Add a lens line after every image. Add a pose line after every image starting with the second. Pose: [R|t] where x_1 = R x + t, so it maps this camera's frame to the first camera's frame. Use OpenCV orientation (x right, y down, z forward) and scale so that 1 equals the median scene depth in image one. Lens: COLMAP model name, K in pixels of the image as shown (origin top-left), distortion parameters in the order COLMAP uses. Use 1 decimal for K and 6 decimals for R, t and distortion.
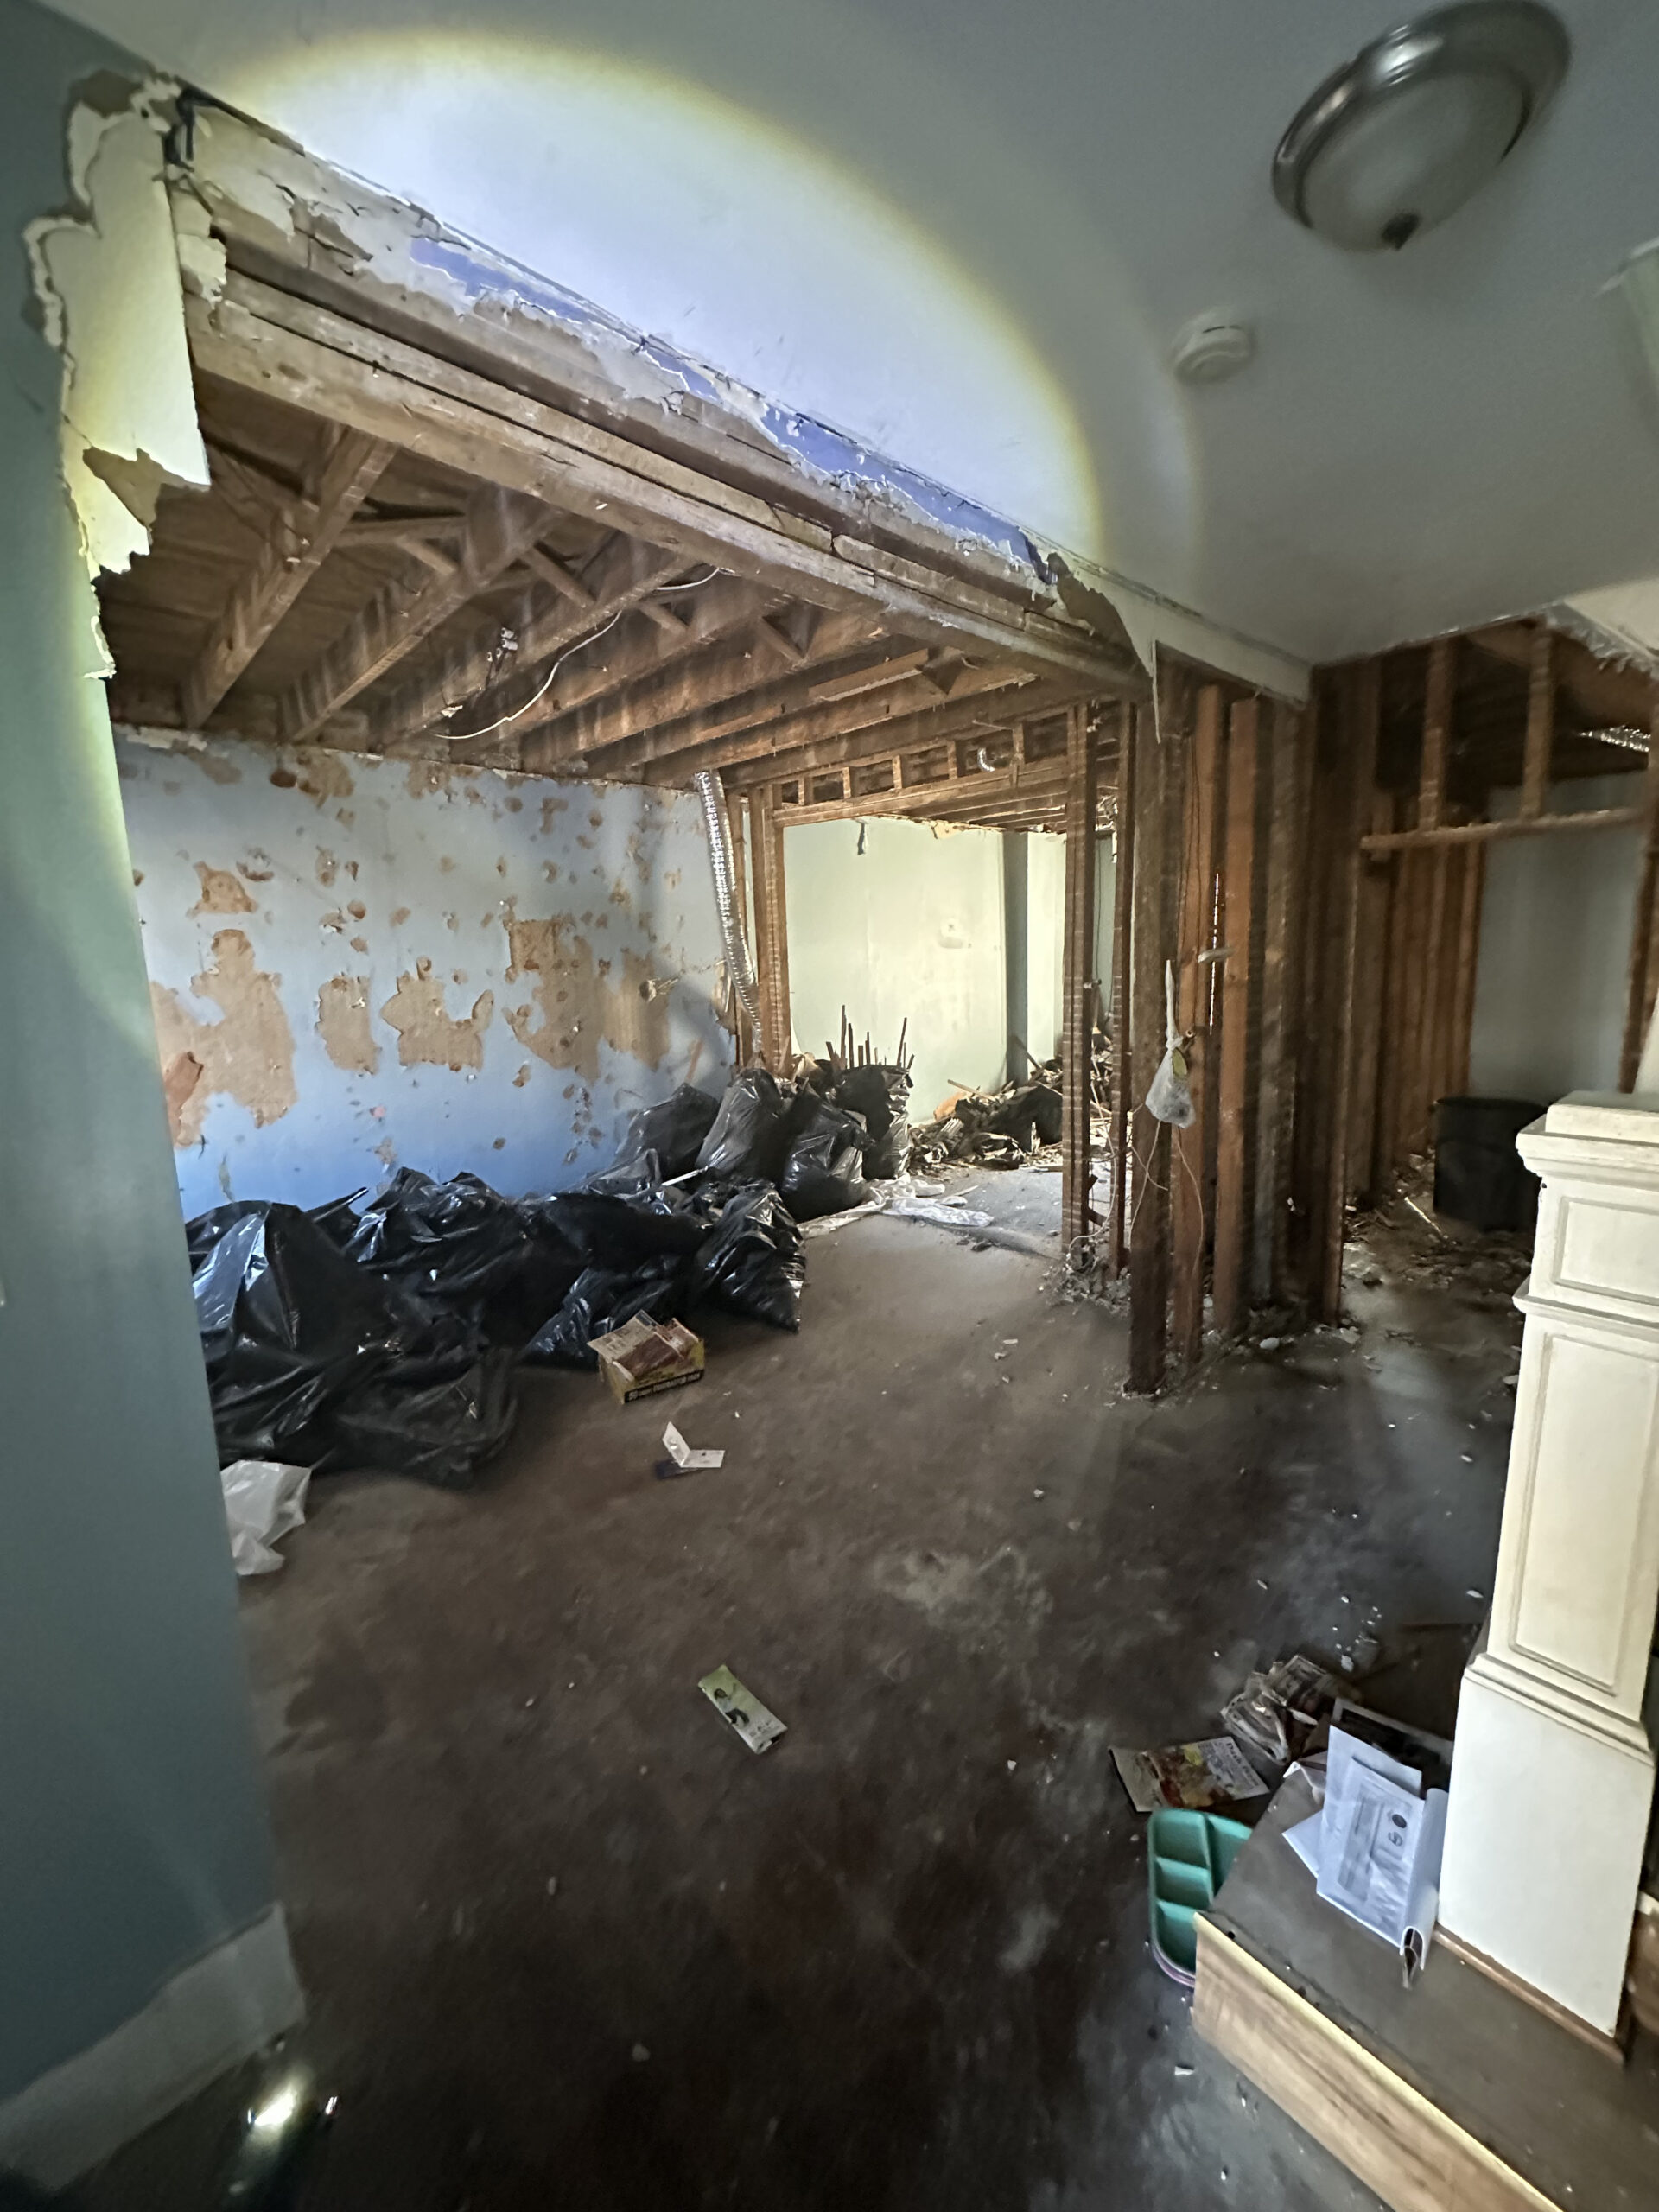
lens RADIAL K [[888.1, 0, 827.9], [0, 888.1, 1103.6], [0, 0, 1]] dist [-0.000148, -0.000072]
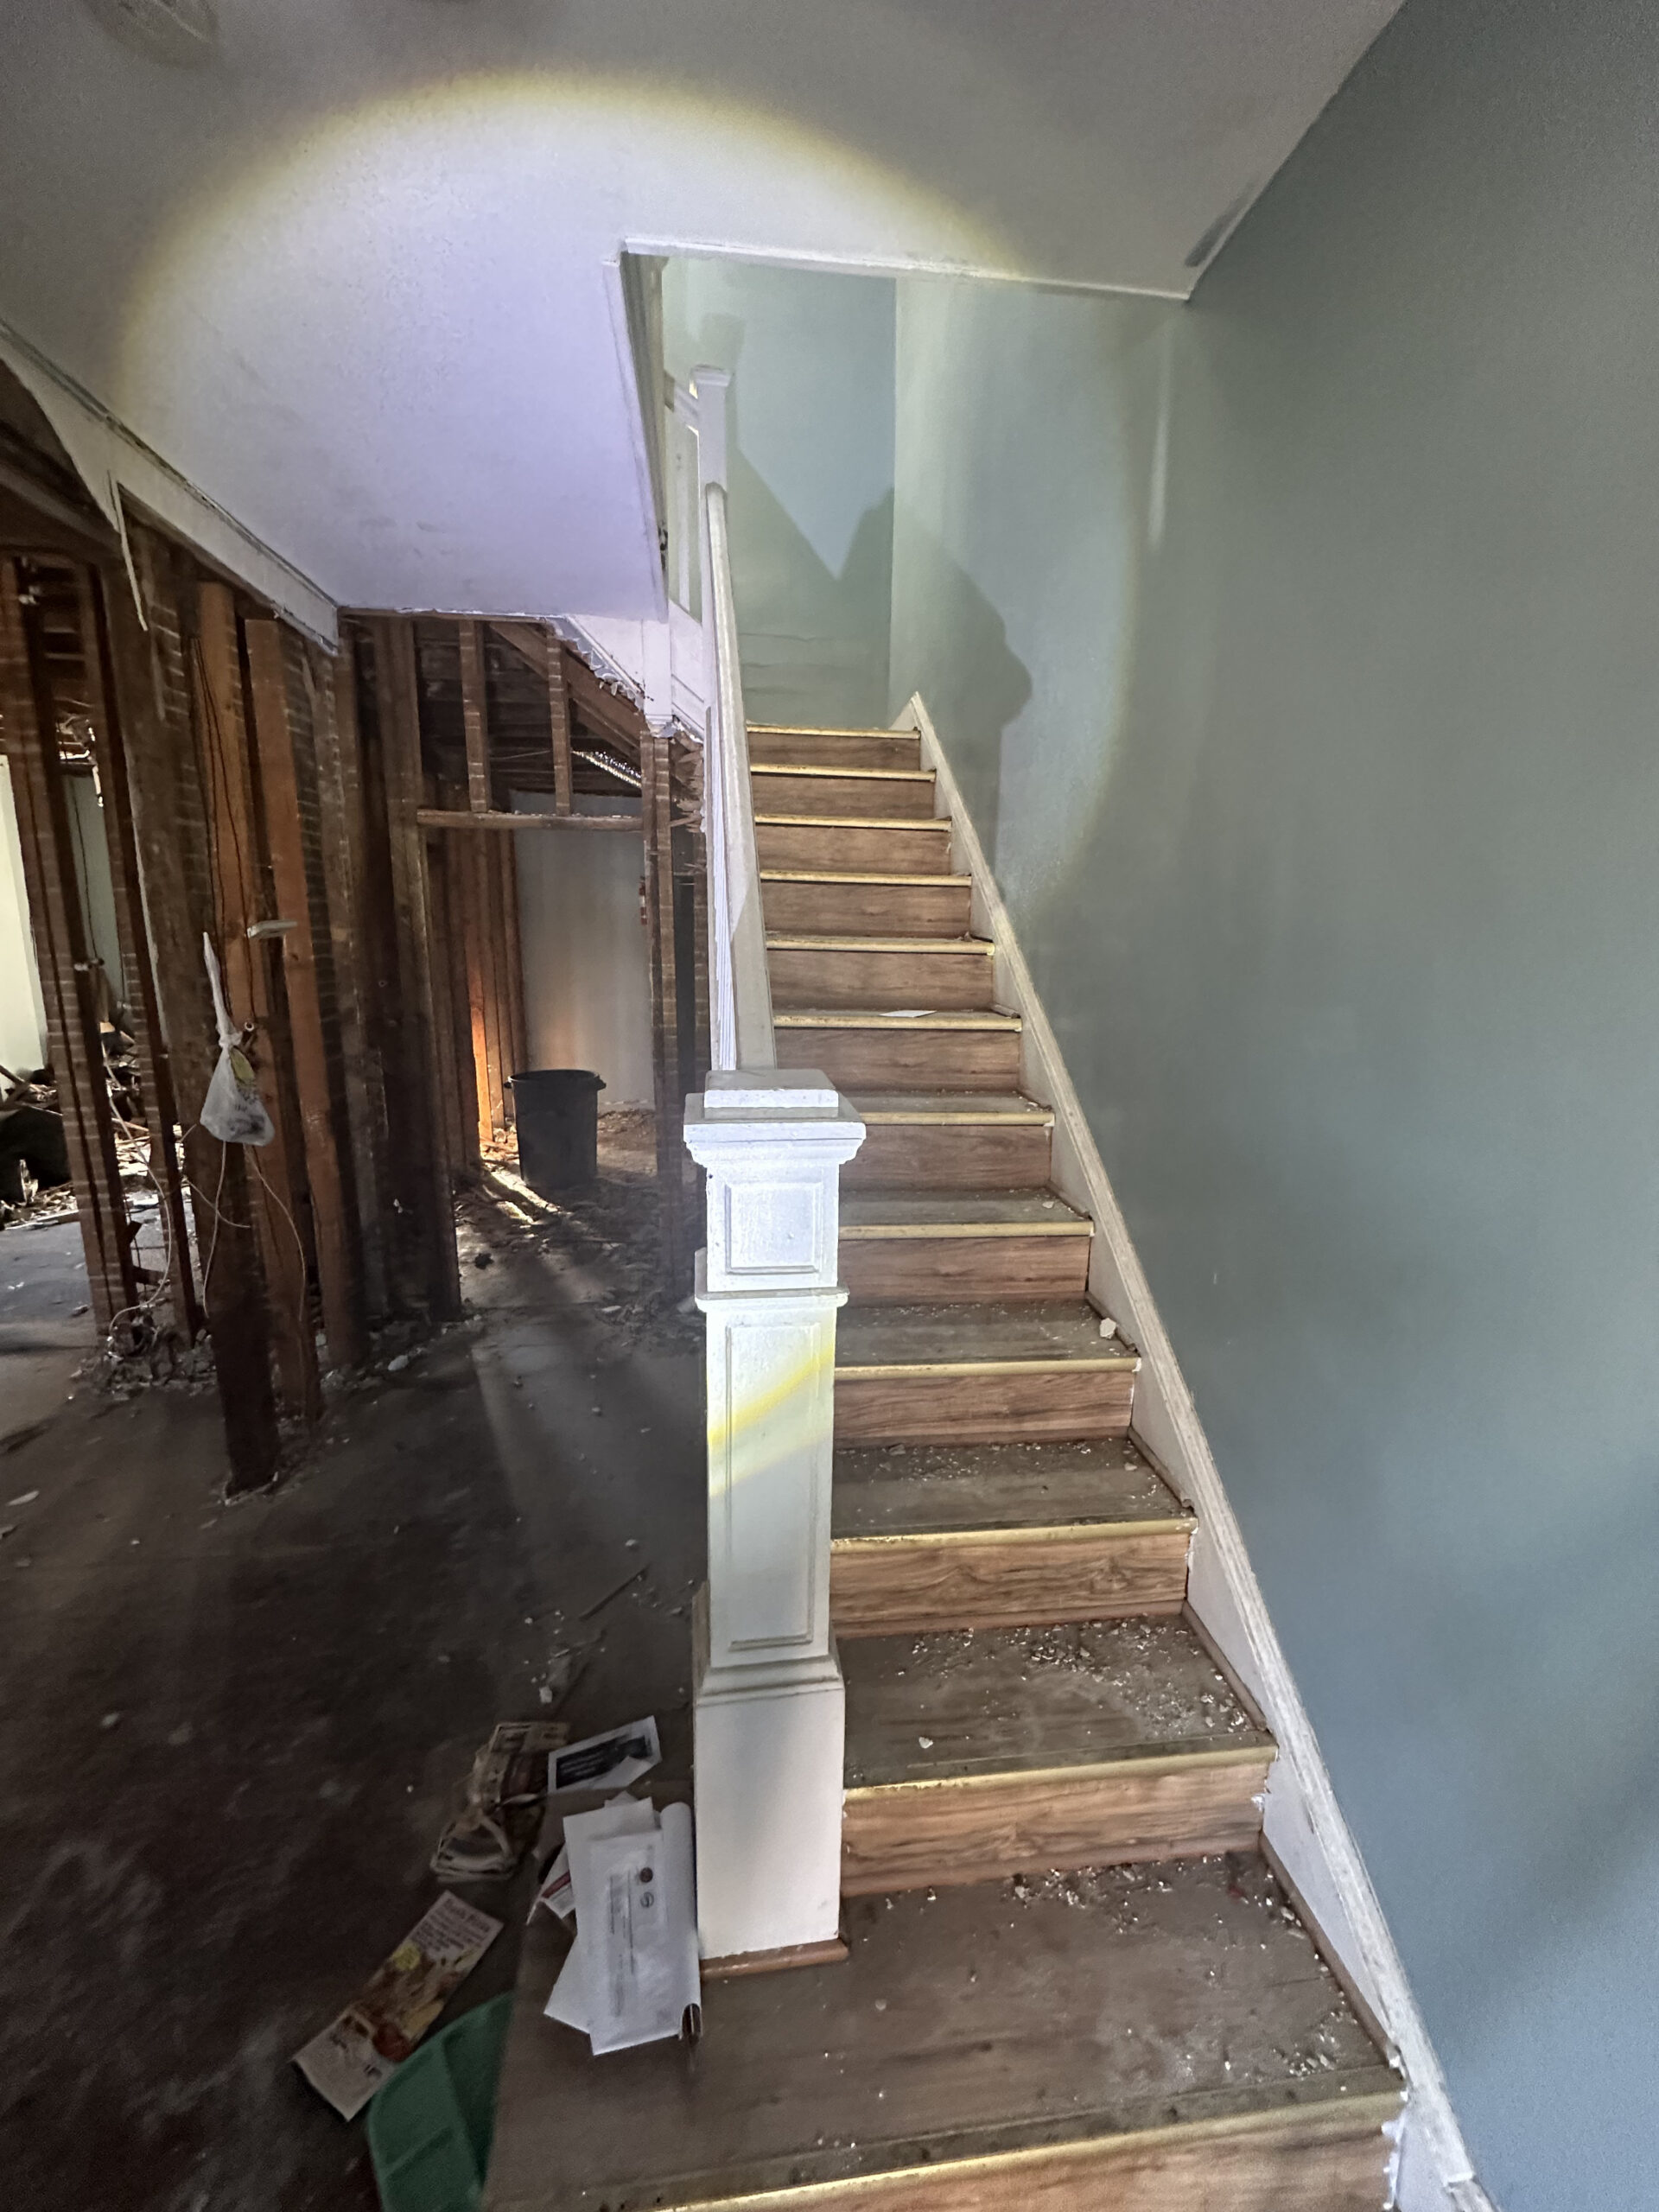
lens RADIAL K [[888.1, 0, 832.8], [0, 888.1, 1097.6], [0, 0, 1]] dist [-0.000148, -0.000072]
pose [[0.561599, -0.117346, 0.819046, 0.037941], [0.108297, 0.991801, 0.067841, -0.012013], [-0.820292, 0.050601, 0.569703, 0.111152]]
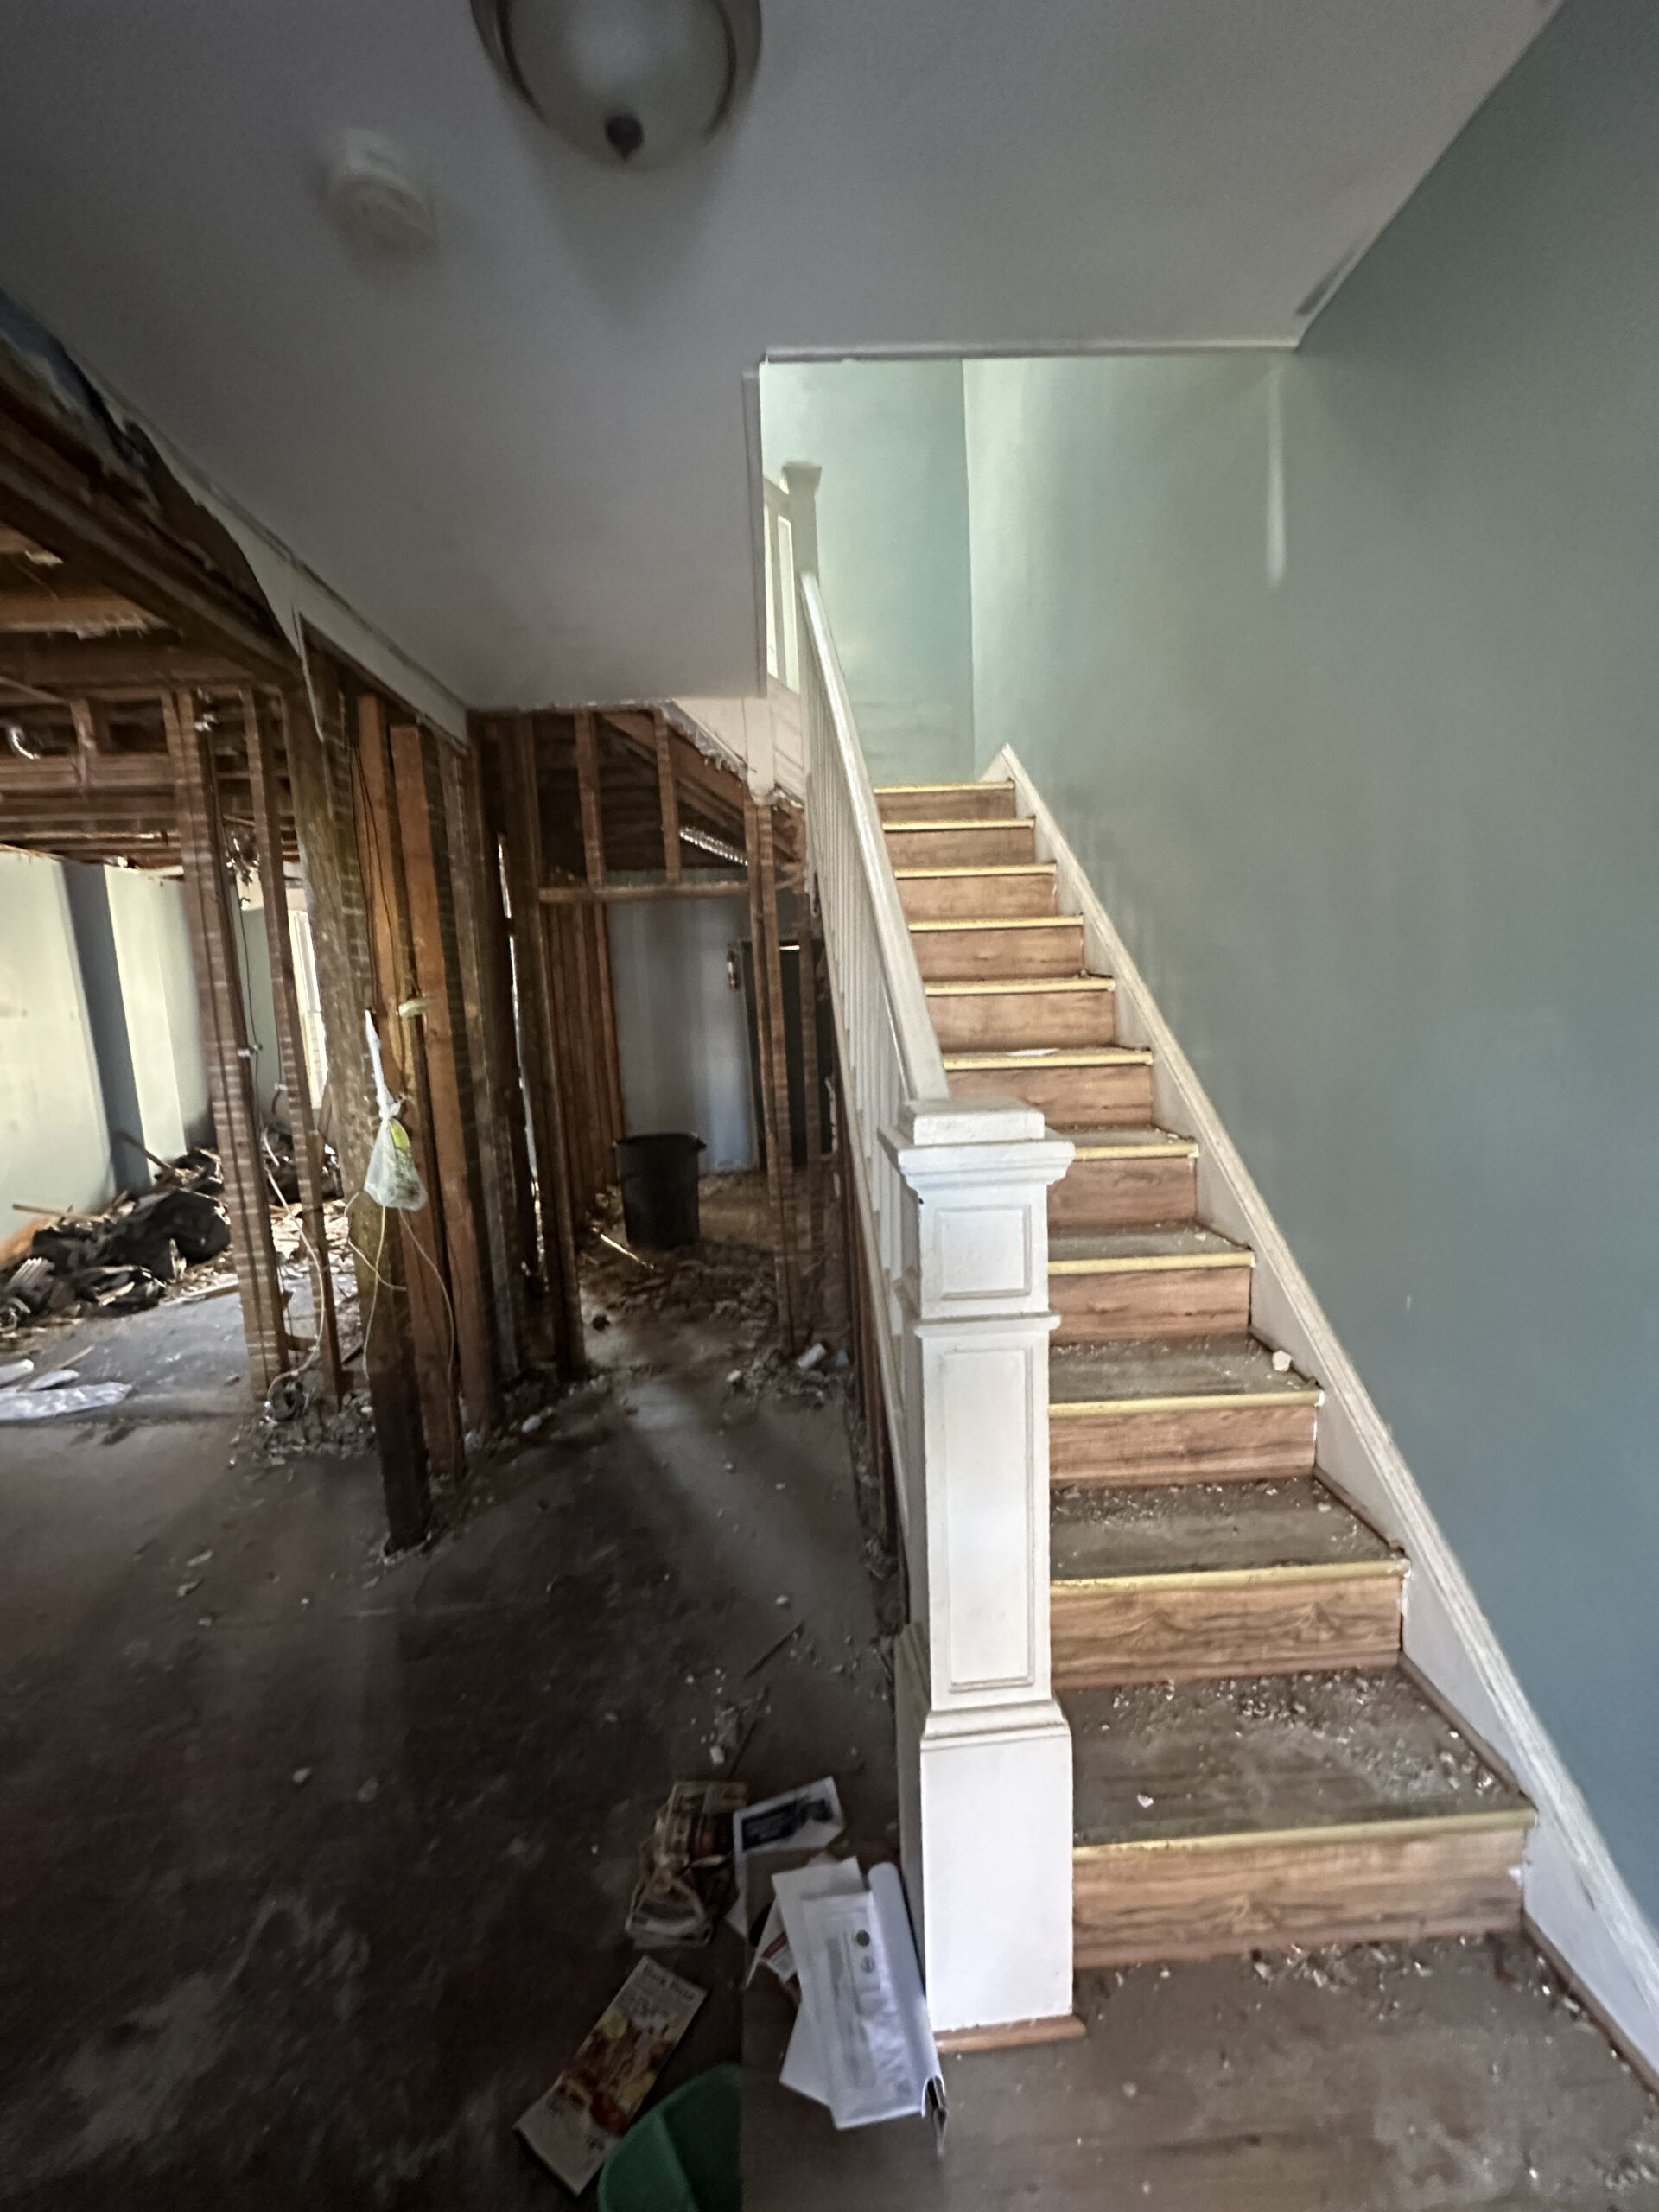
lens RADIAL K [[888.1, 0, 831.2], [0, 888.1, 1097.8], [0, 0, 1]] dist [-0.000148, -0.000072]
pose [[0.622224, -0.091546, 0.777468, 0.004887], [0.156413, 0.987652, -0.008886, -0.007272], [-0.767054, 0.127135, 0.628859, 0.143548]]
